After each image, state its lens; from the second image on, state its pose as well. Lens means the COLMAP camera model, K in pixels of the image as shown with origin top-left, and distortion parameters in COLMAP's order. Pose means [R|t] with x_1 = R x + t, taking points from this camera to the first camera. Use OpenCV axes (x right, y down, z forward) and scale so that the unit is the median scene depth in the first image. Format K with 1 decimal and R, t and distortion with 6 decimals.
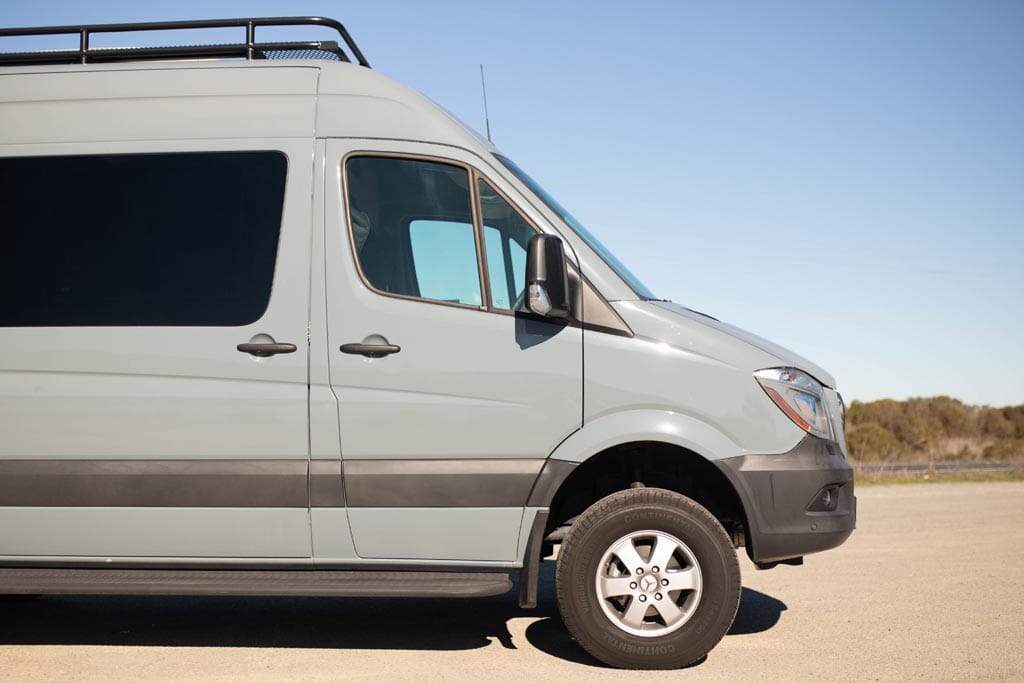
lens RADIAL K [[919.2, 0, 512.0], [0, 919.2, 341.5], [0, 0, 1]] dist [-0.023544, 0.005496]
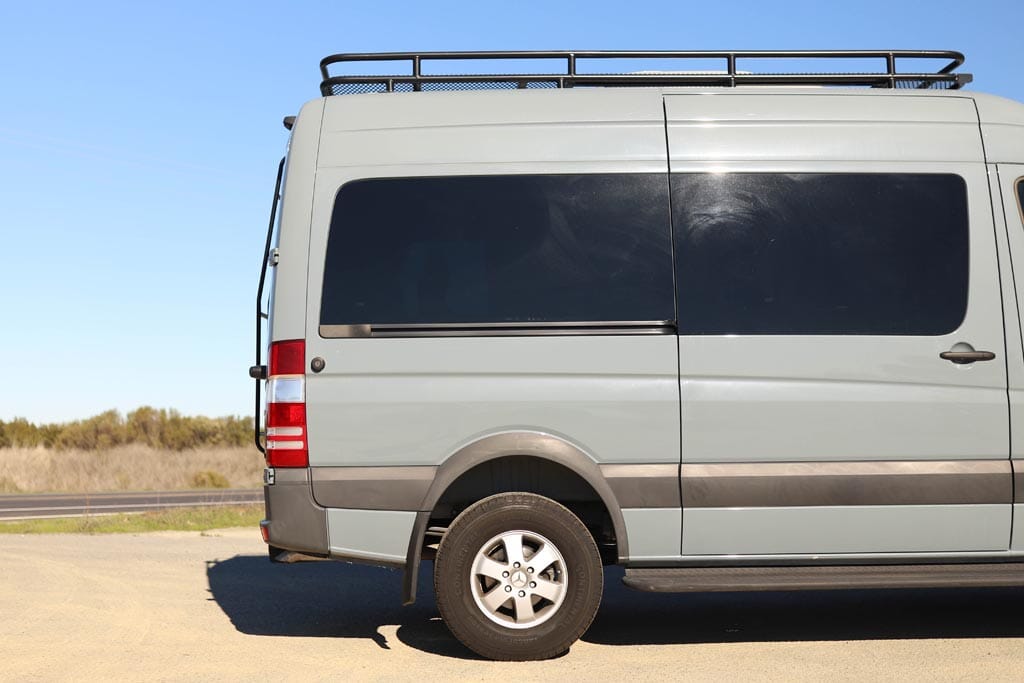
lens RADIAL K [[841.8, 0, 512.0], [0, 841.8, 341.5], [0, 0, 1]] dist [-0.005012, 0.003885]
pose [[0.995413, 0.002685, 0.095635, -0.818466], [-0.000791, 0.999803, -0.019836, 0.009558], [-0.095669, 0.019669, 0.995219, 0.061770]]
